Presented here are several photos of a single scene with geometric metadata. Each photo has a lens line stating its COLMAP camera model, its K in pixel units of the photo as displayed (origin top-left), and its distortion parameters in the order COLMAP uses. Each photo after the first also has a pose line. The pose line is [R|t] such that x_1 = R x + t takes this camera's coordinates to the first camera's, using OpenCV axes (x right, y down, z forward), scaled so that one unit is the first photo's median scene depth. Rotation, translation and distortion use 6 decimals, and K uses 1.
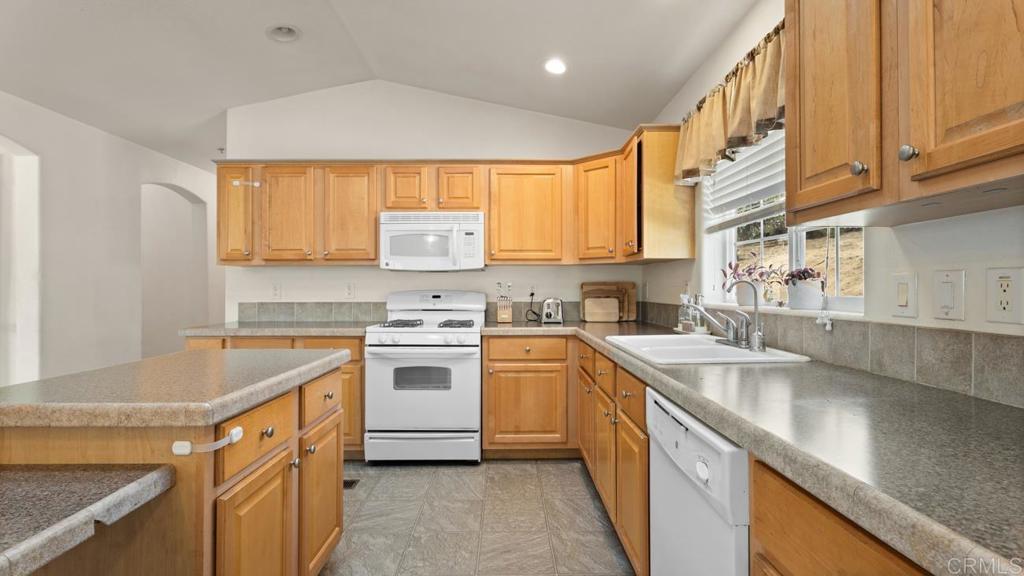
lens RADIAL K [[459.8, 0, 510.5], [0, 459.8, 286.5], [0, 0, 1]] dist [0.003095, 0.001011]
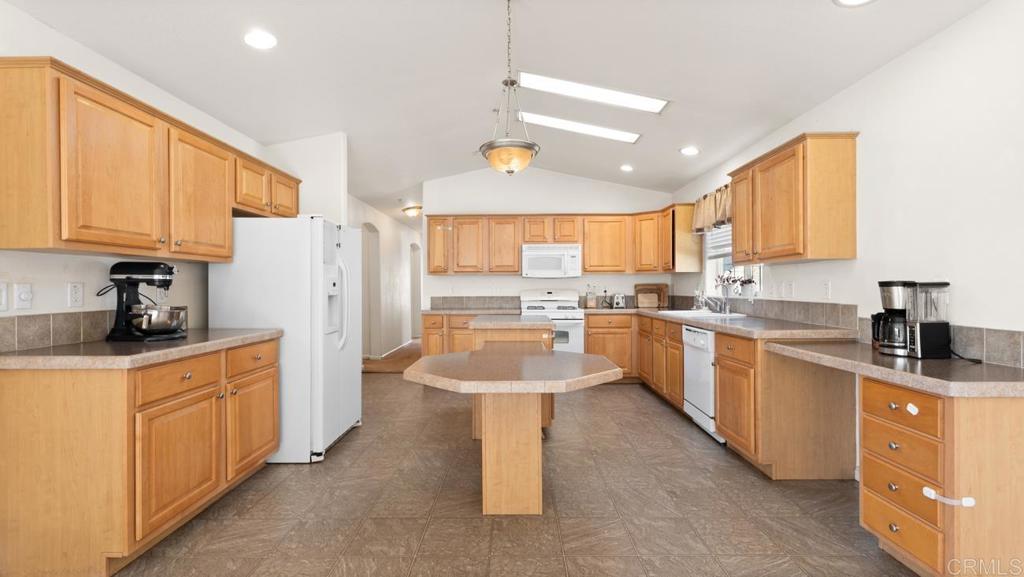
lens RADIAL K [[458.9, 0, 513.1], [0, 458.9, 287.5], [0, 0, 1]] dist [0.004590, 0.000326]
pose [[0.999779, -0.002200, -0.020896, -0.283275], [0.002282, 0.999990, 0.003893, -0.004184], [0.020888, -0.003939, 0.999774, -0.755259]]
